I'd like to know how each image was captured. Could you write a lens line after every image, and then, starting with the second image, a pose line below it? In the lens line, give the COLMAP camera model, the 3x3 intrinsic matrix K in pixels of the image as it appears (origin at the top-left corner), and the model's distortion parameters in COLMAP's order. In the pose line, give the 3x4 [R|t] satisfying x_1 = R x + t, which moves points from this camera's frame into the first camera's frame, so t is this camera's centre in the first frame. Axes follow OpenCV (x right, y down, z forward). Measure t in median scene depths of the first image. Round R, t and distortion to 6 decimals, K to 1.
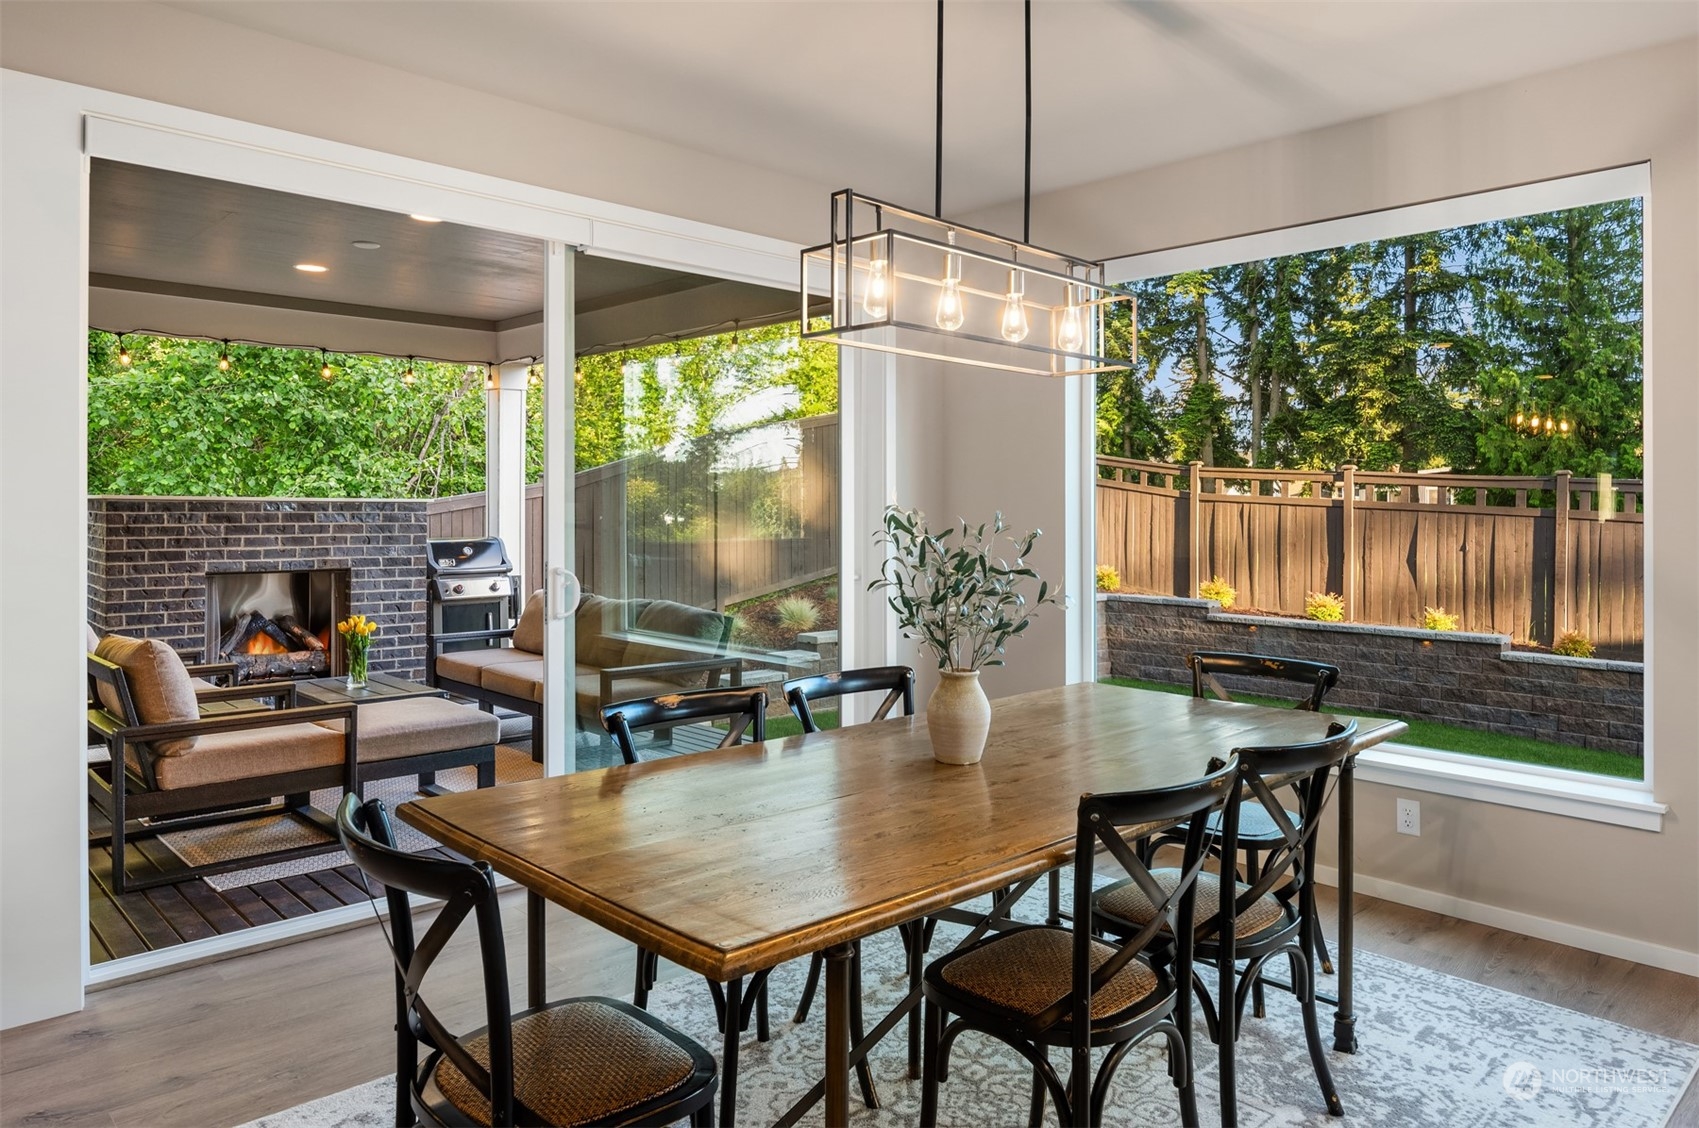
lens RADIAL K [[1129.1, 0, 898.7], [0, 1129.1, 524.6], [0, 0, 1]] dist [-0.010752, -0.003418]
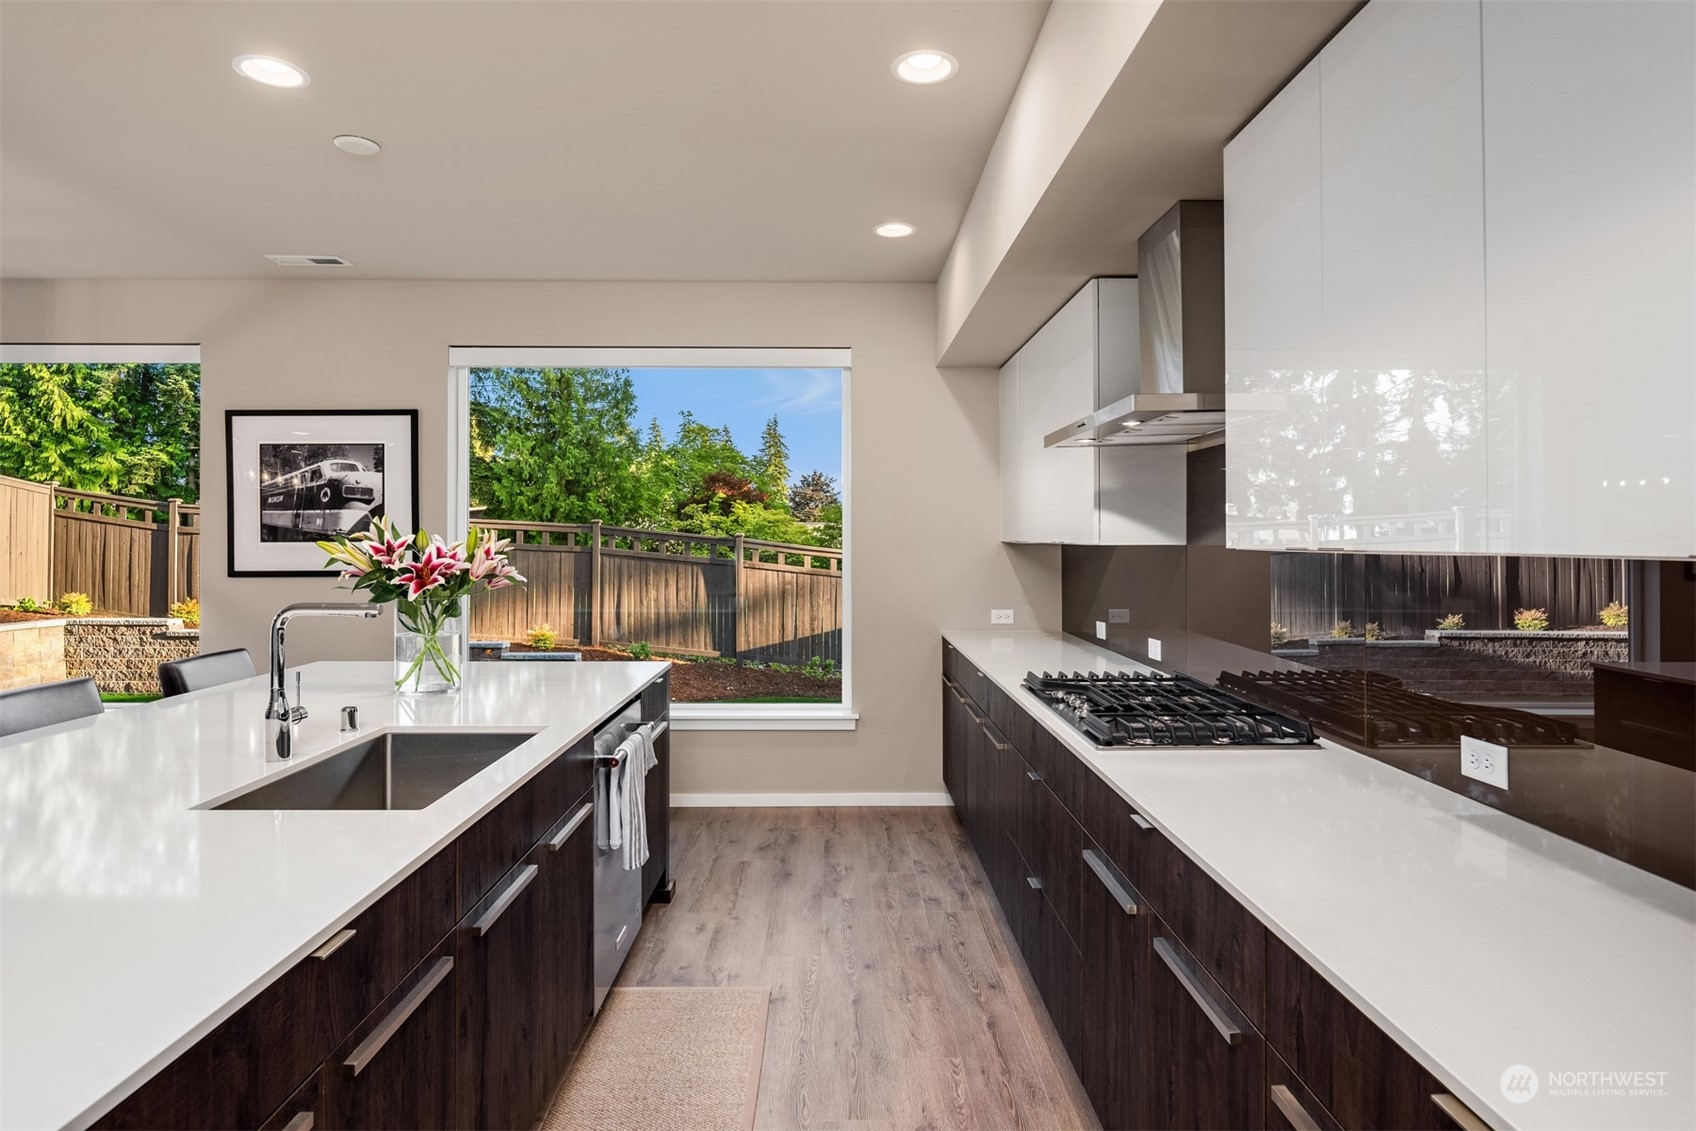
lens RADIAL K [[925.9, 0, 850.9], [0, 925.9, 532.3], [0, 0, 1]] dist [-0.000683, -0.005048]
pose [[0.700428, 0.003405, 0.713715, 0.143569], [0.010518, 0.999831, -0.015092, -0.001770], [-0.713646, 0.018078, 0.700274, -0.275042]]
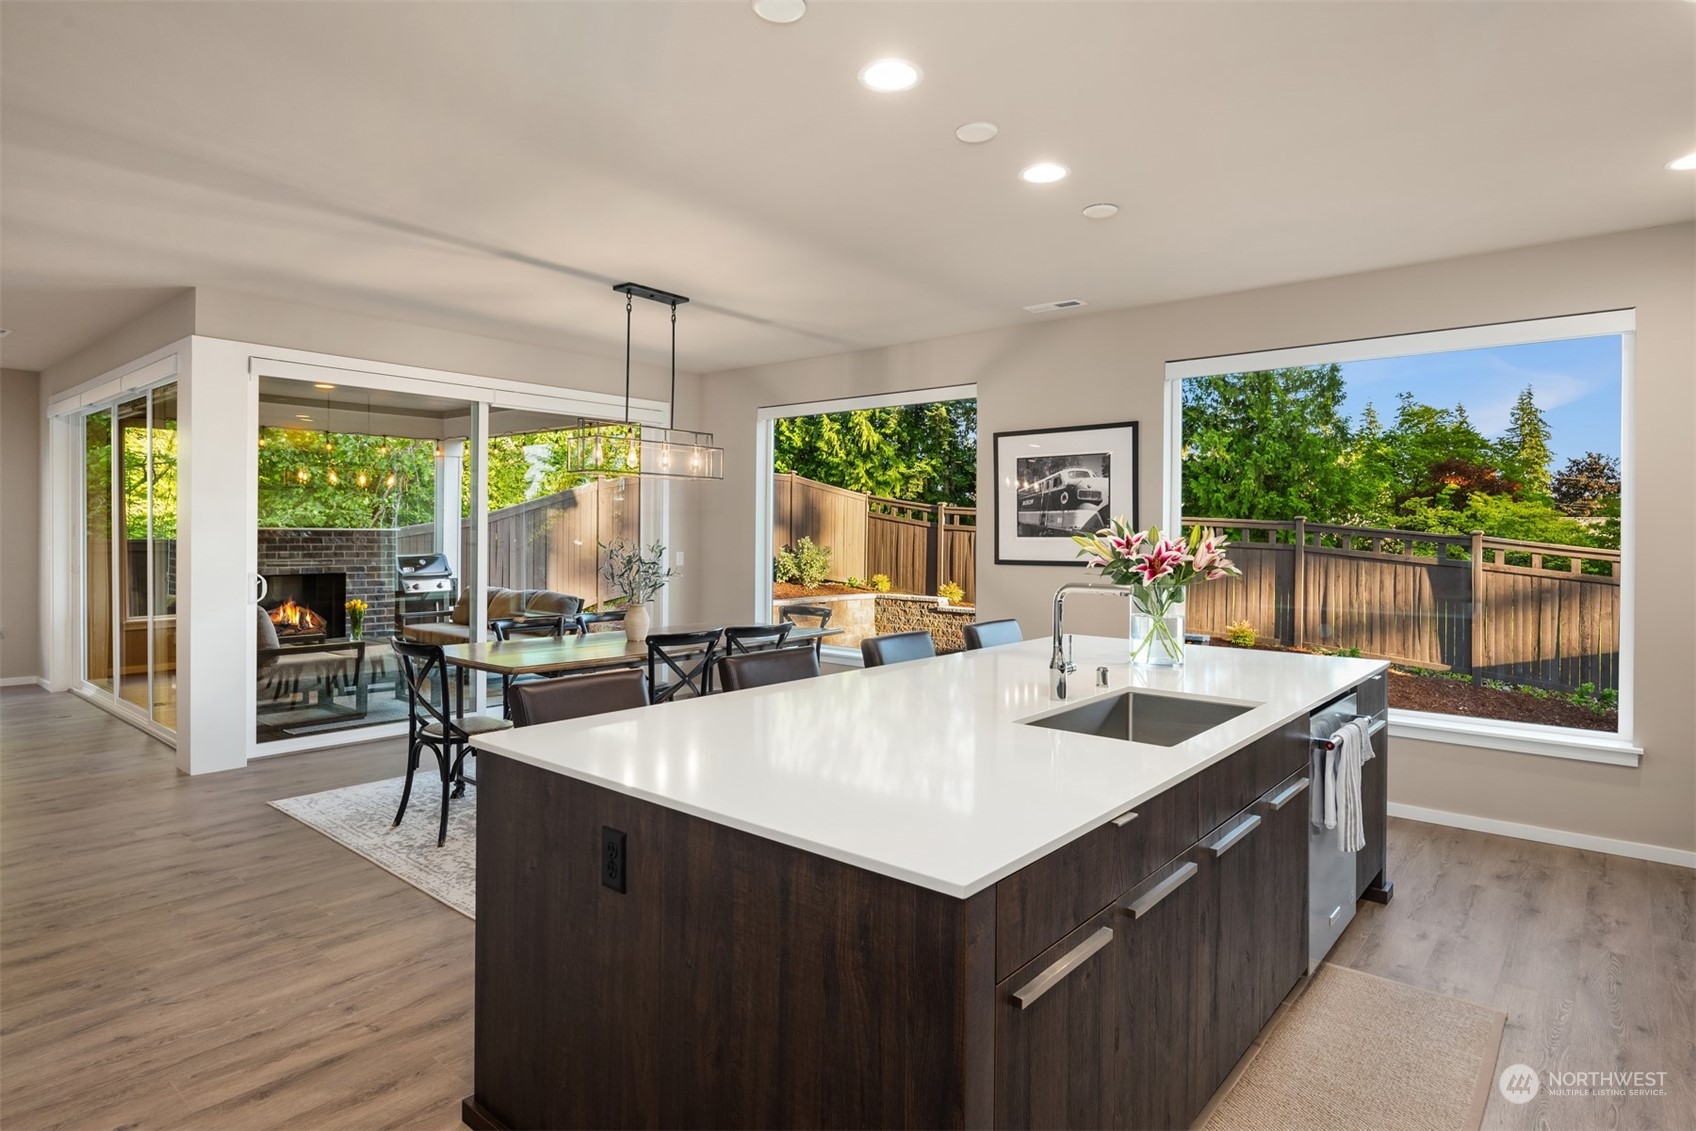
lens RADIAL K [[925.9, 0, 856.1], [0, 925.9, 537.8], [0, 0, 1]] dist [-0.000683, -0.005048]
pose [[0.996599, 0.003459, 0.082328, 0.108733], [-0.002742, 0.999957, -0.008813, -0.000750], [-0.082355, 0.008557, 0.996566, -0.322326]]
